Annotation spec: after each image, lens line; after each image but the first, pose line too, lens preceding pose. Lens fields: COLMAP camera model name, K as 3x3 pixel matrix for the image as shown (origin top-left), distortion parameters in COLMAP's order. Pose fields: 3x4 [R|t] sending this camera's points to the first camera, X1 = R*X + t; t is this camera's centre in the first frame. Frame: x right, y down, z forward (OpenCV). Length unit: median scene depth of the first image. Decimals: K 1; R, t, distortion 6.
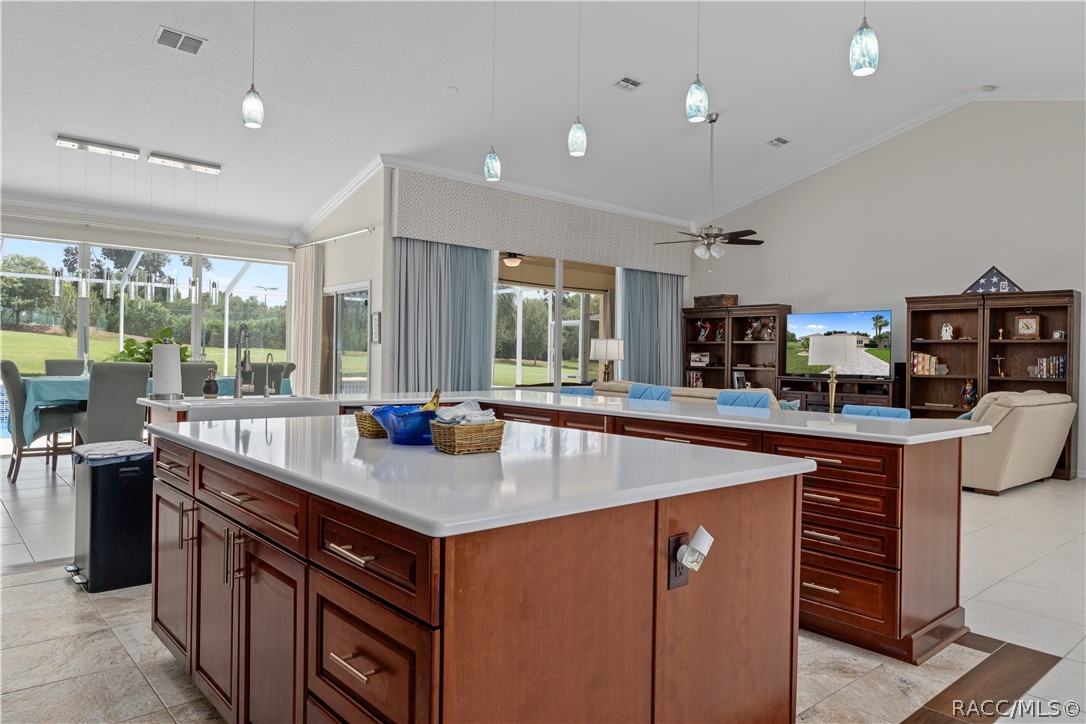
lens RADIAL K [[712.7, 0, 543.0], [0, 712.7, 362.0], [0, 0, 1]] dist [-0.006717, 0.000376]
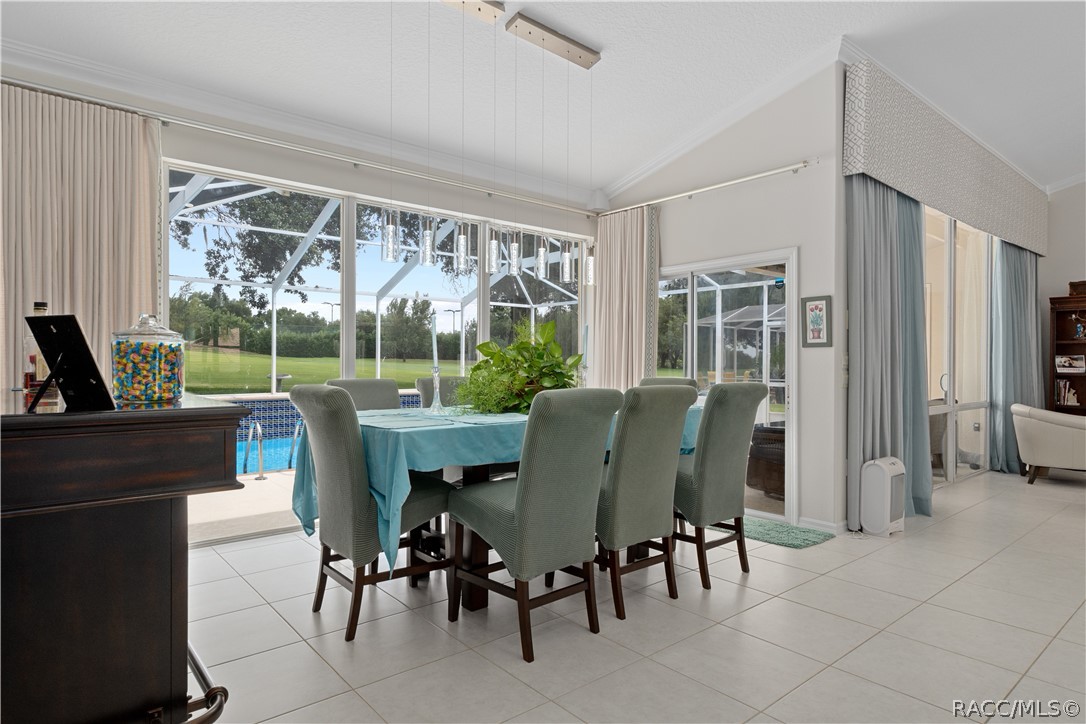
lens RADIAL K [[629.6, 0, 543.0], [0, 629.6, 362.0], [0, 0, 1]] dist [0.002889, -0.000251]
pose [[0.999287, -0.012795, -0.035510, -0.402368], [0.012525, 0.999891, -0.007799, -0.009783], [0.035606, 0.007349, 0.999339, 0.387955]]
